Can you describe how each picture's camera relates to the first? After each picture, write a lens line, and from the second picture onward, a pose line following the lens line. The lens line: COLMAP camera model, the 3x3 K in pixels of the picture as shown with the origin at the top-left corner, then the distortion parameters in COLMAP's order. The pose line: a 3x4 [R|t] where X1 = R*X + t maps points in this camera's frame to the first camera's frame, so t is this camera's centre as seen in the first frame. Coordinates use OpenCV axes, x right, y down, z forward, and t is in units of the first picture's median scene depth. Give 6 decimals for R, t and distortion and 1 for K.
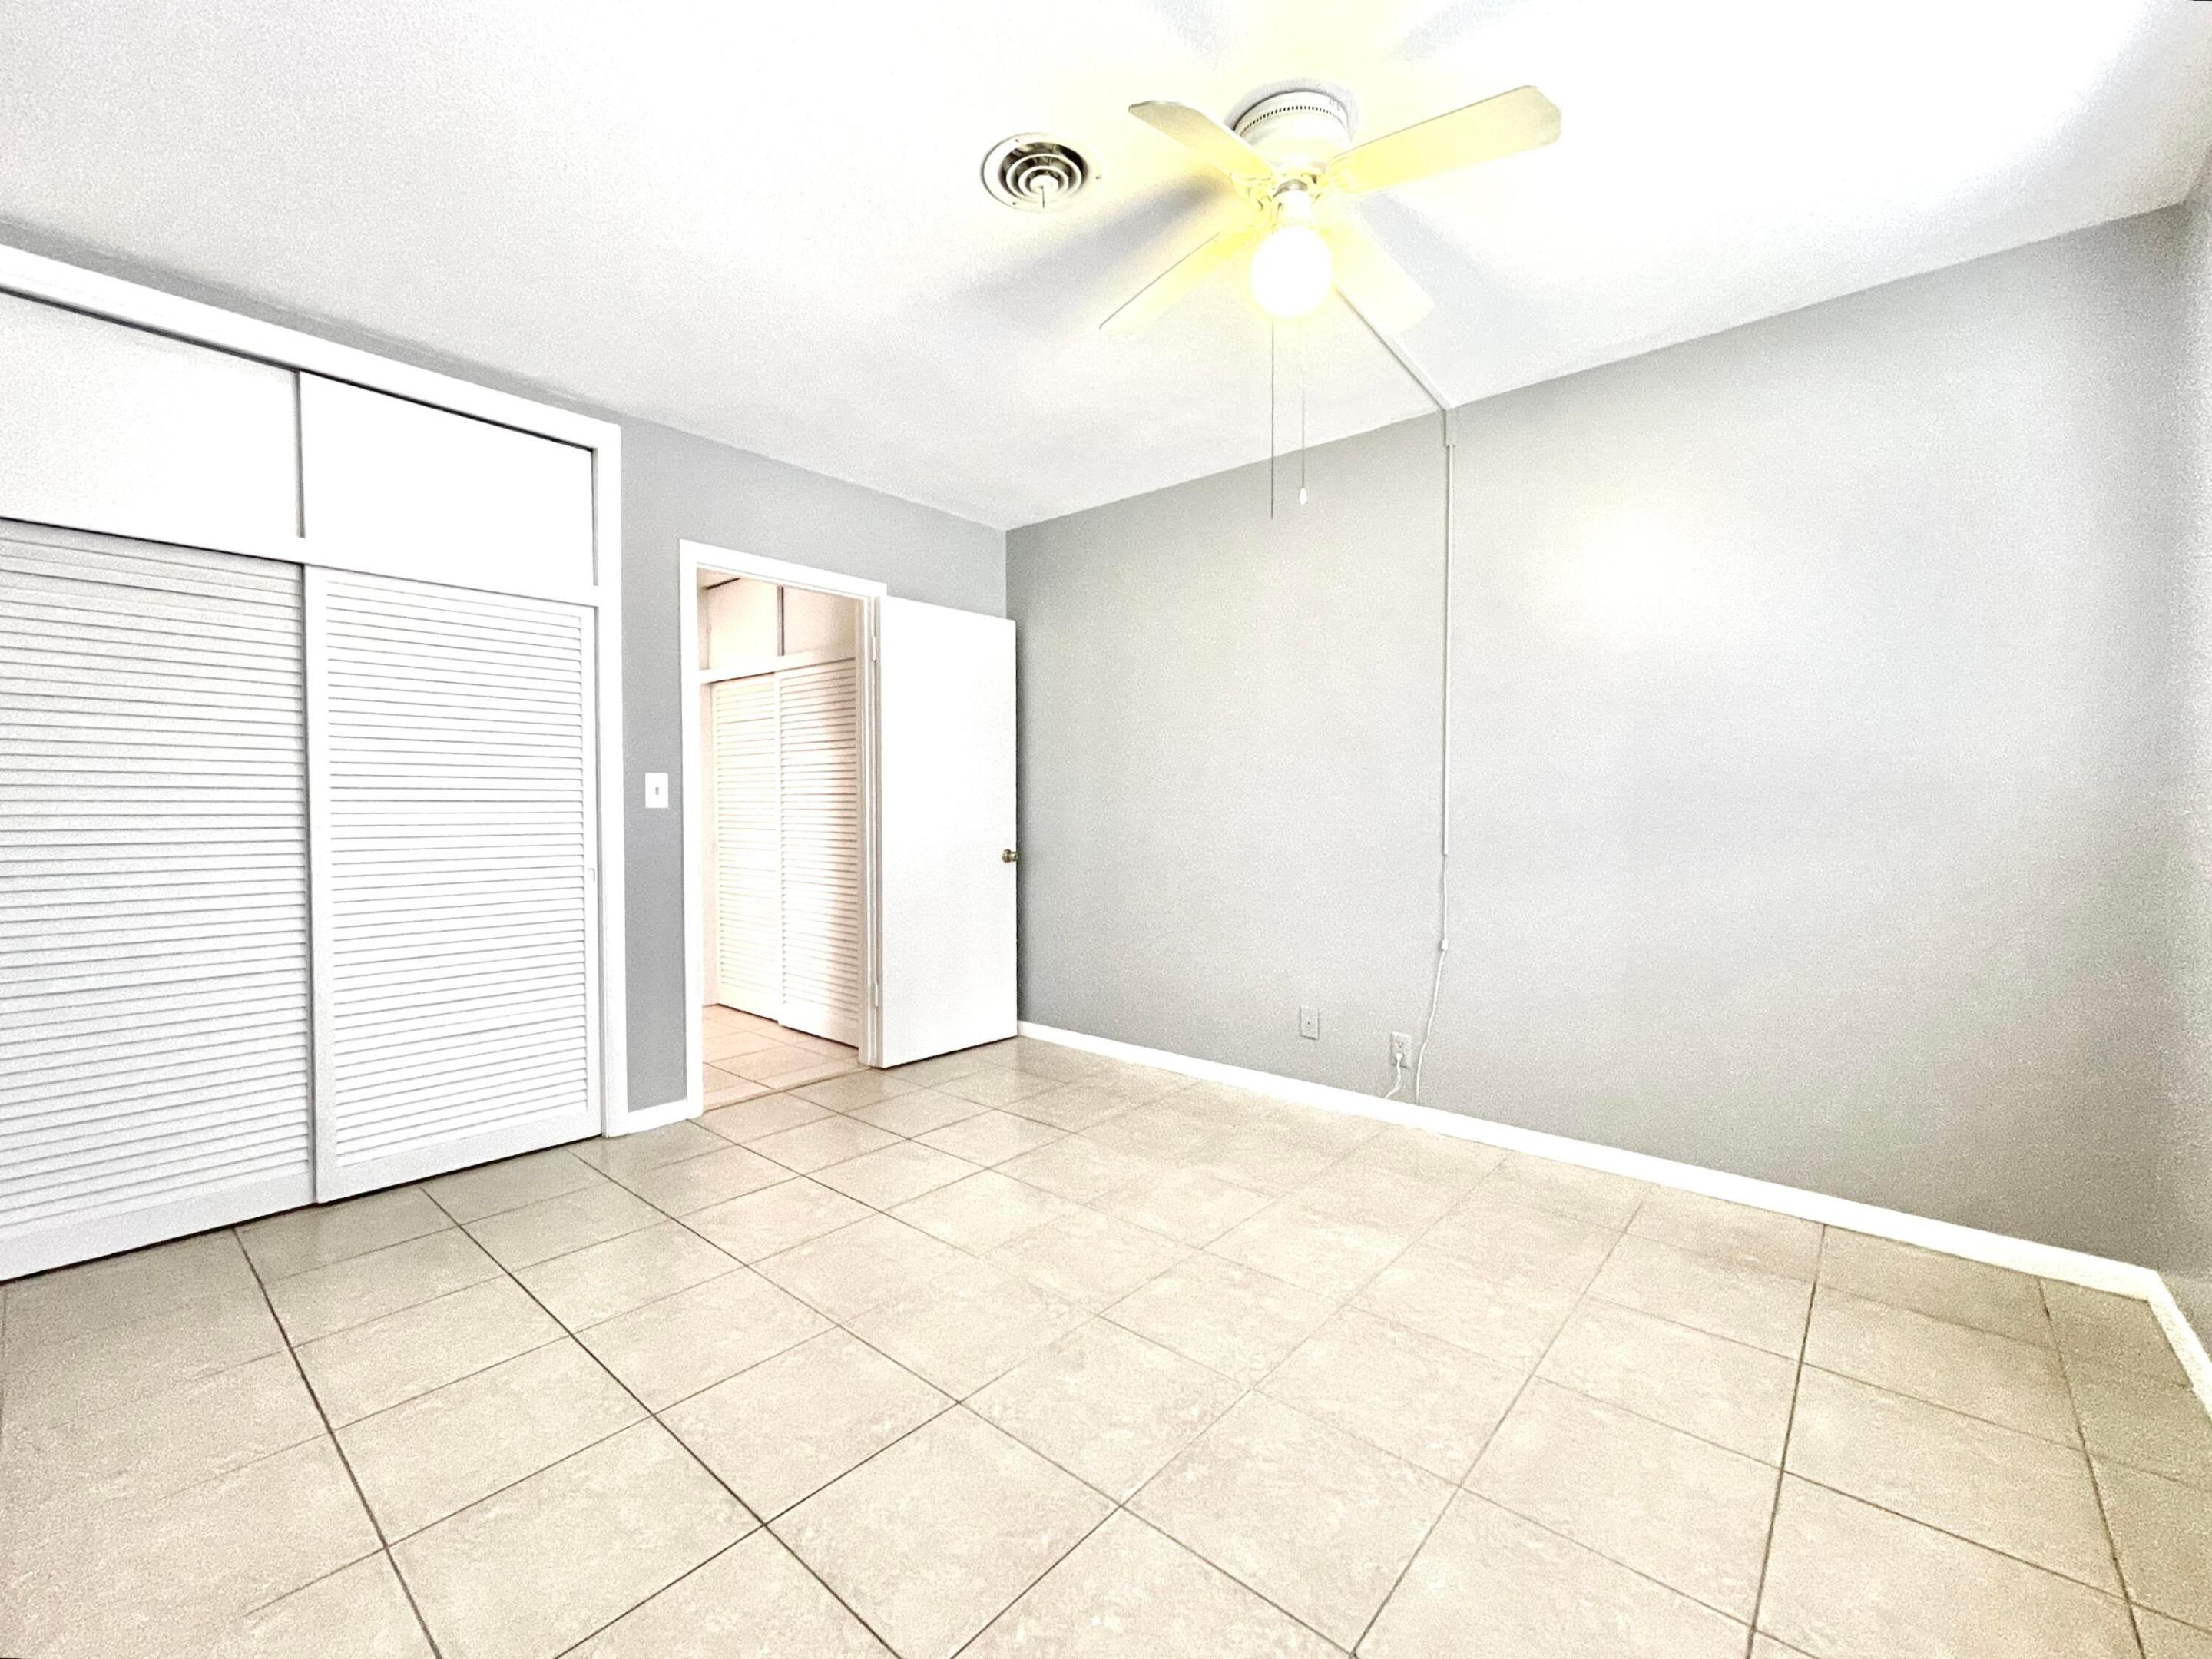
lens RADIAL K [[898.8, 0, 1118.9], [0, 898.8, 823.5], [0, 0, 1]] dist [0.006967, 0.000195]
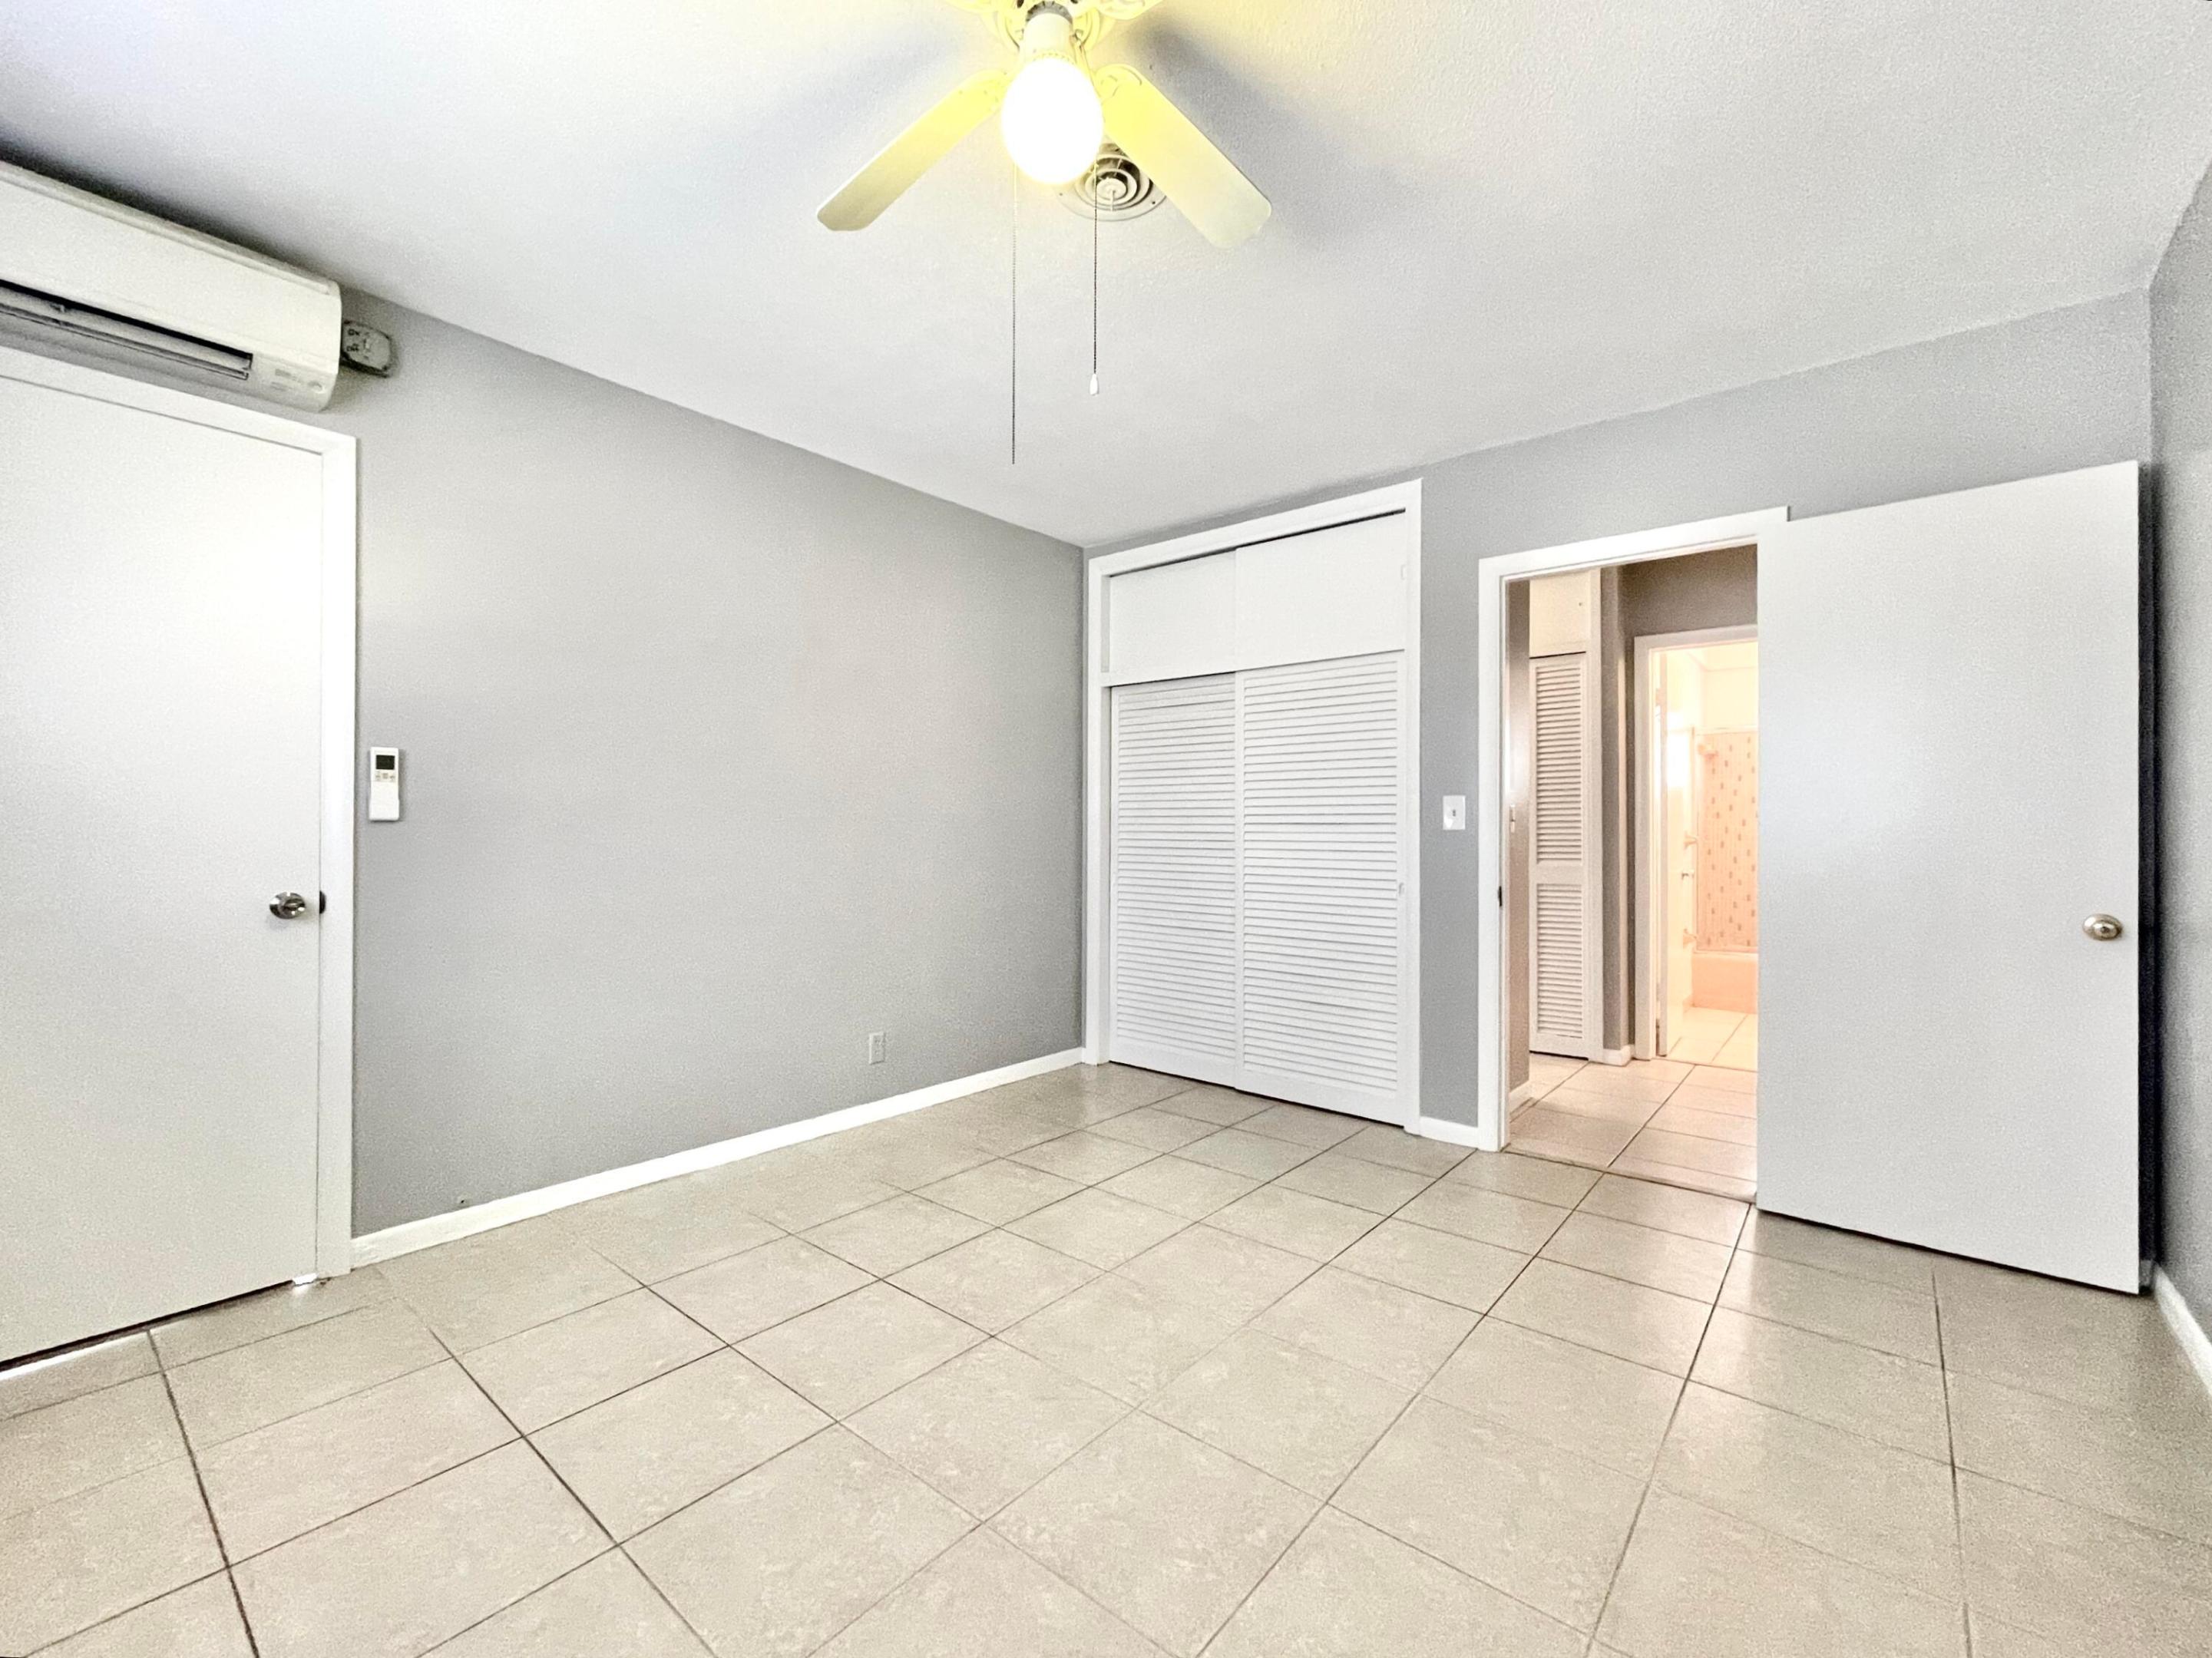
lens RADIAL K [[952.7, 0, 1115.7], [0, 952.7, 826.8], [0, 0, 1]] dist [0.004734, -0.000043]
pose [[0.021642, -0.001814, -0.999764, 0.599649], [-0.024220, 0.999704, -0.002338, -0.009606], [0.999472, 0.024265, 0.021591, 0.630997]]
